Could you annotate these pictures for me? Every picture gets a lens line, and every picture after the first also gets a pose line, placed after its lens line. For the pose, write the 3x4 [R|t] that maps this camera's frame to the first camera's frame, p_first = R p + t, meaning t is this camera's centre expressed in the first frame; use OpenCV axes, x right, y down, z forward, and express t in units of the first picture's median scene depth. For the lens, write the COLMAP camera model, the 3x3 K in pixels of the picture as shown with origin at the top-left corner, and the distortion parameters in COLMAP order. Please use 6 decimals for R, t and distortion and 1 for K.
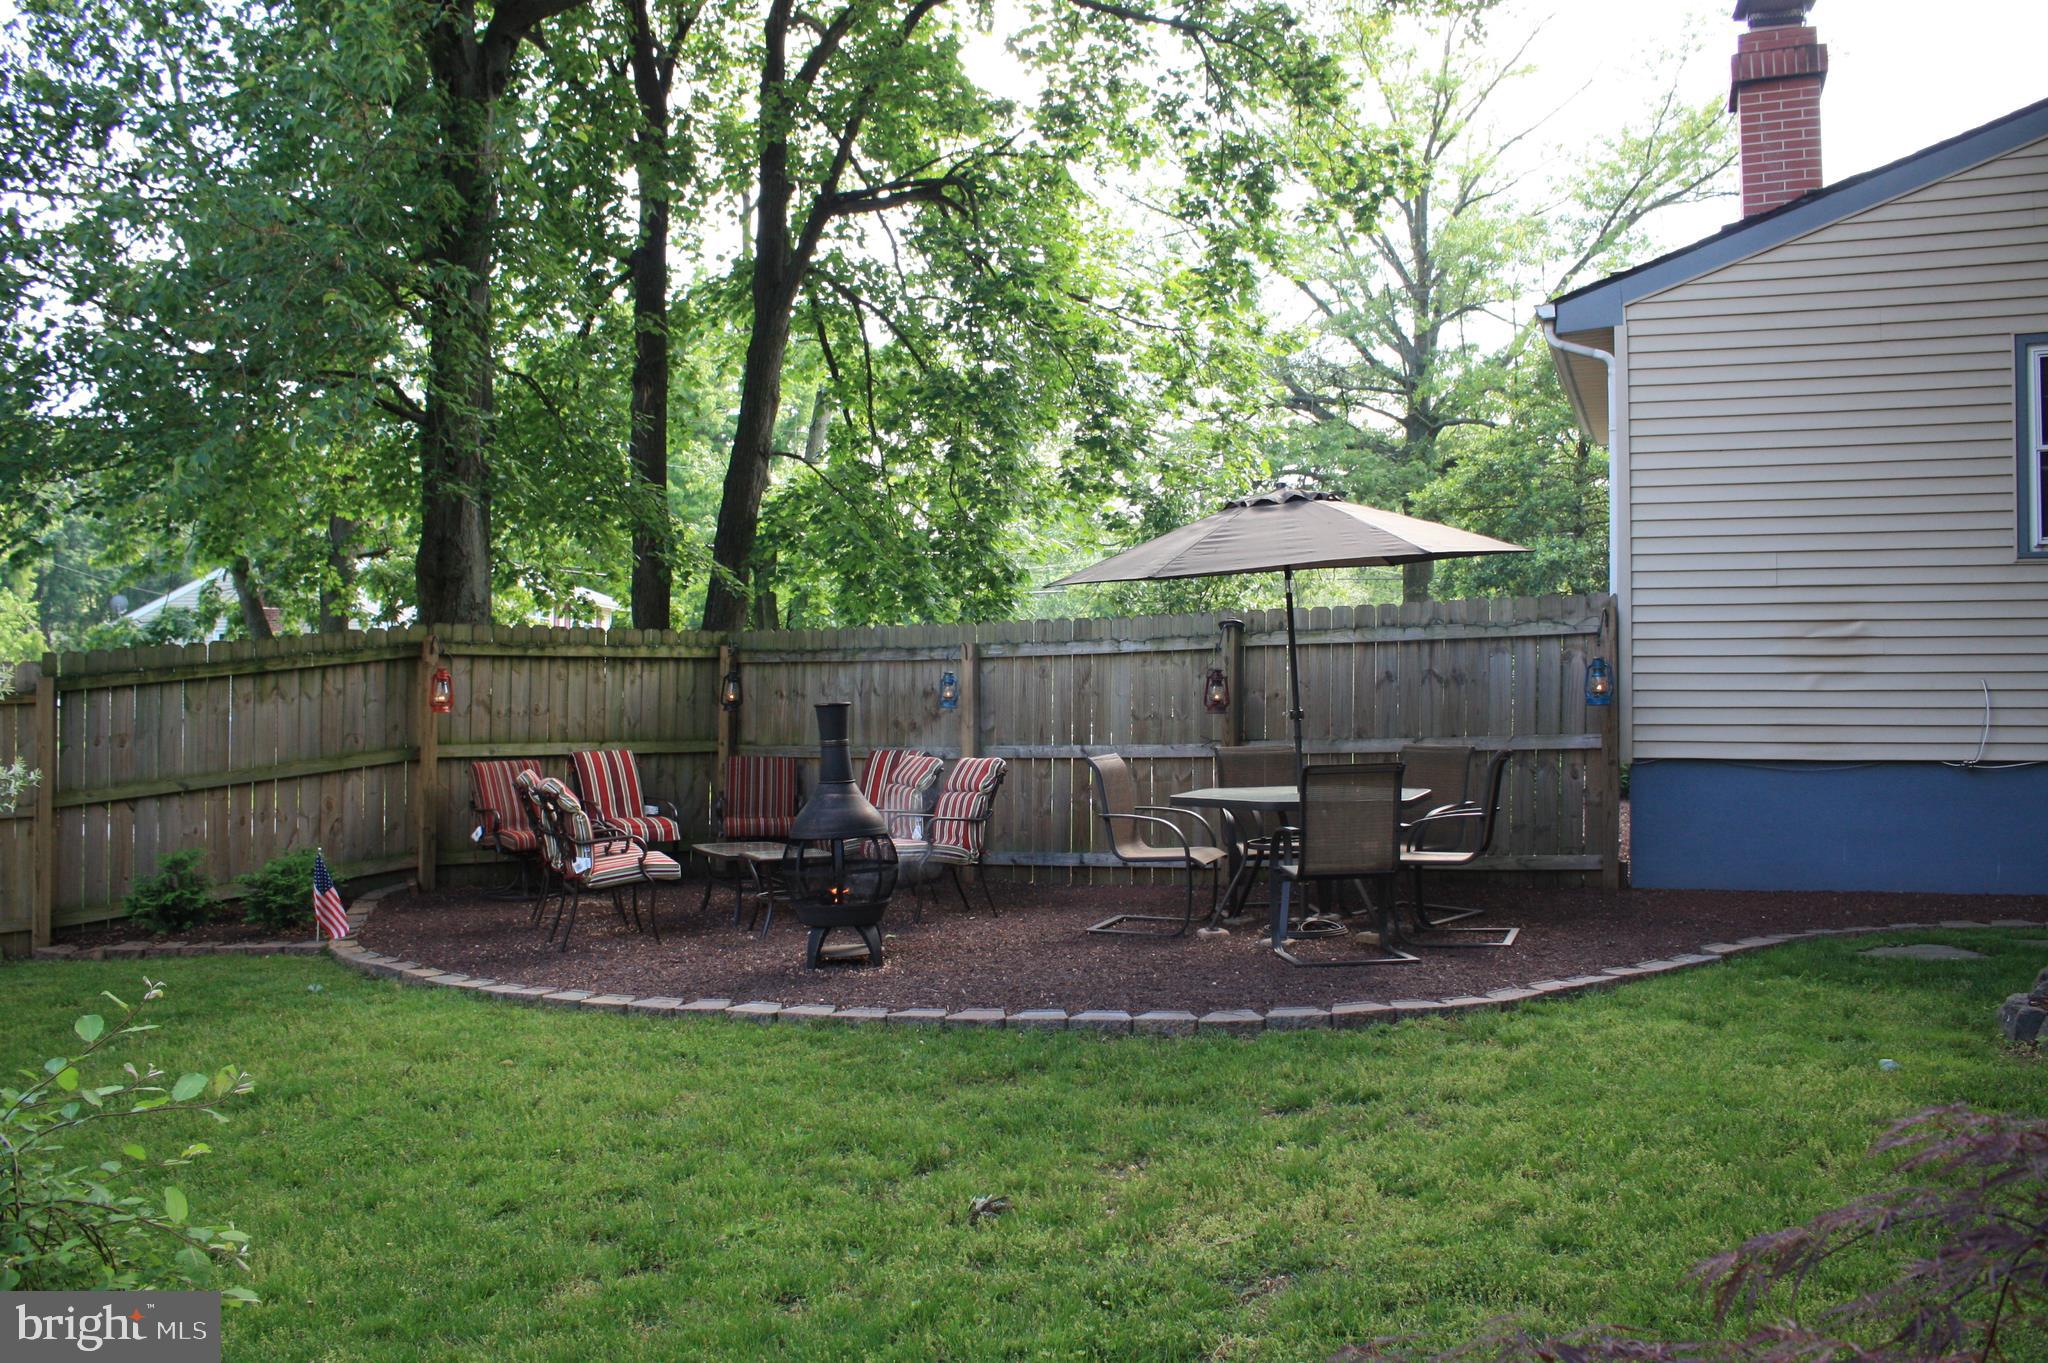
lens RADIAL K [[1719.0, 0, 1024.0], [0, 1719.0, 681.5], [0, 0, 1]] dist [-0.162381, 0.136841]
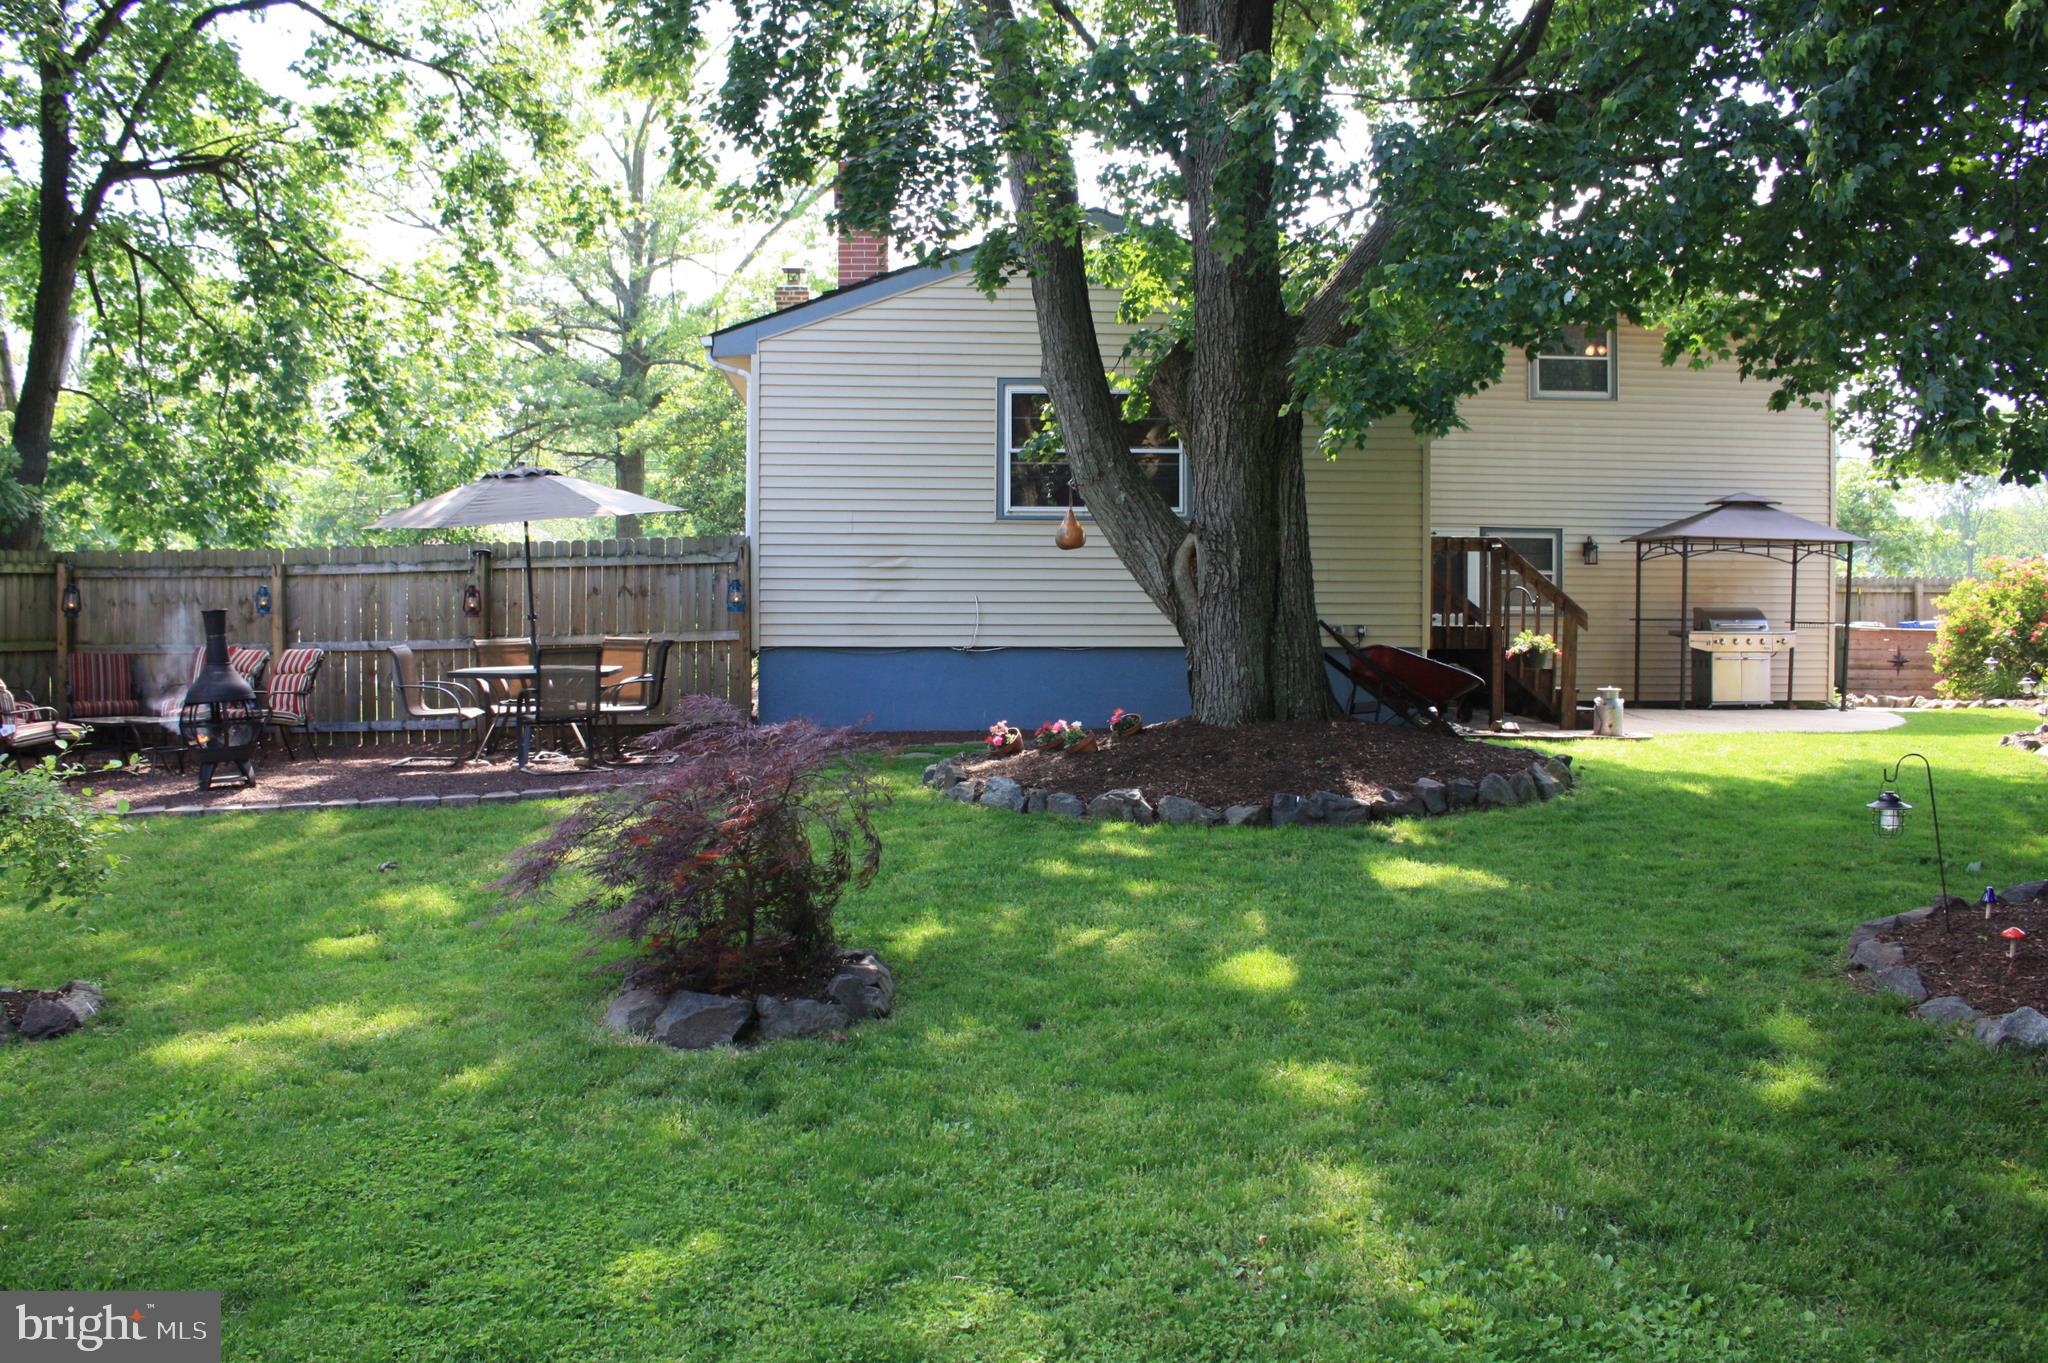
lens RADIAL K [[1719.0, 0, 1024.0], [0, 1719.0, 681.5], [0, 0, 1]] dist [-0.162381, 0.136841]
pose [[0.900190, -0.015769, 0.435213, -0.081823], [-0.007800, 0.998600, 0.052316, -0.004390], [-0.435428, -0.050489, 0.898807, -0.428164]]
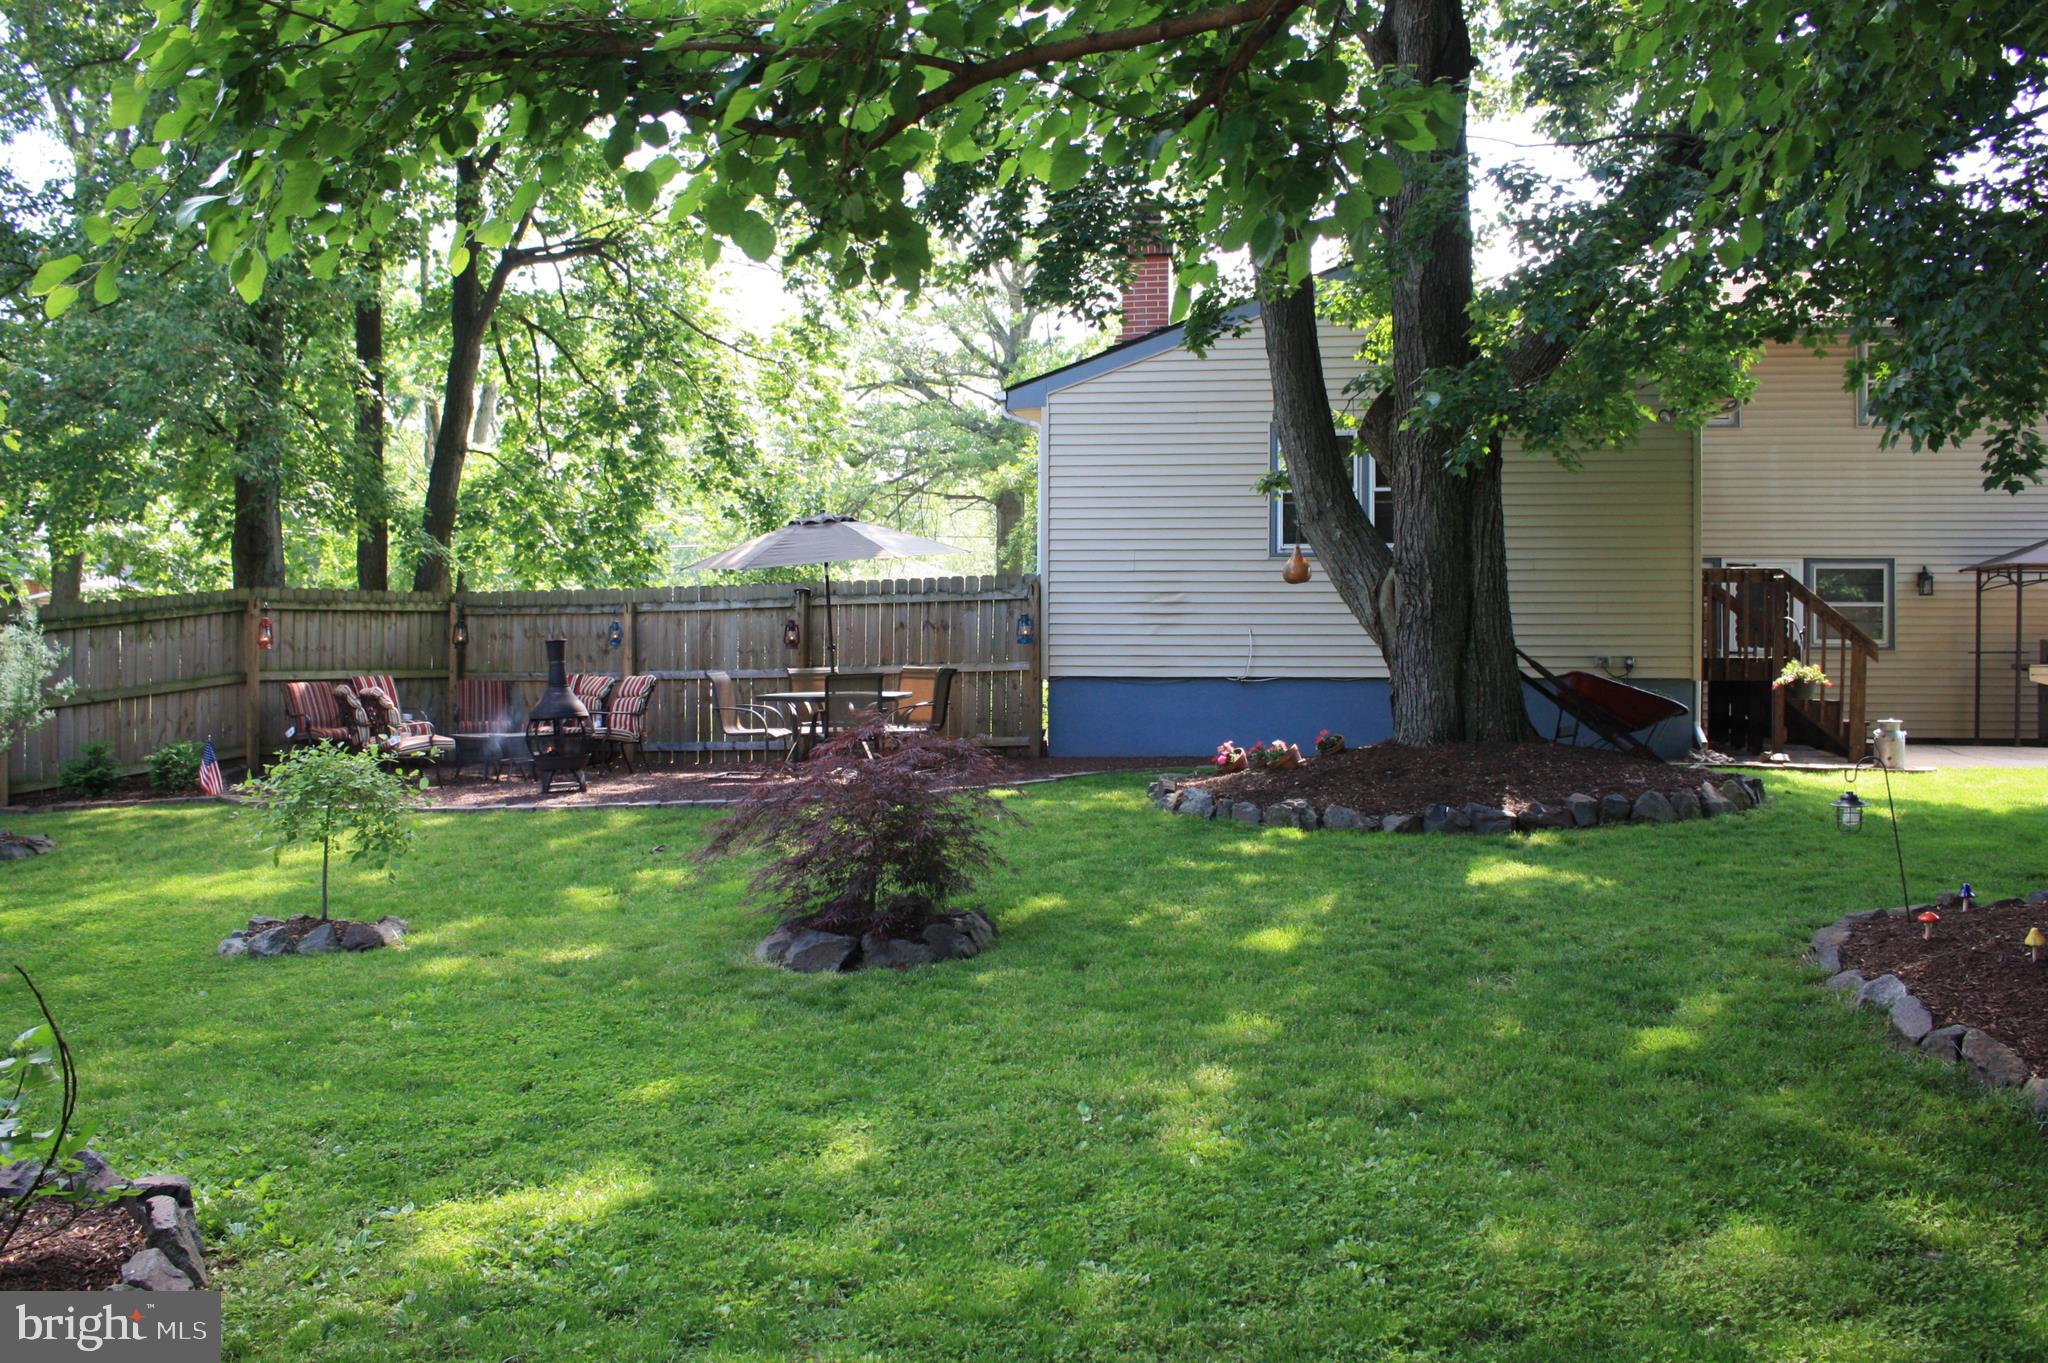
lens RADIAL K [[1781.6, 0, 1024.0], [0, 1781.6, 681.5], [0, 0, 1]] dist [-0.166429, 0.141221]
pose [[0.979110, -0.002418, 0.203316, -0.008854], [-0.003422, 0.999592, 0.028366, 0.001911], [-0.203302, -0.028469, 0.978702, -0.607786]]
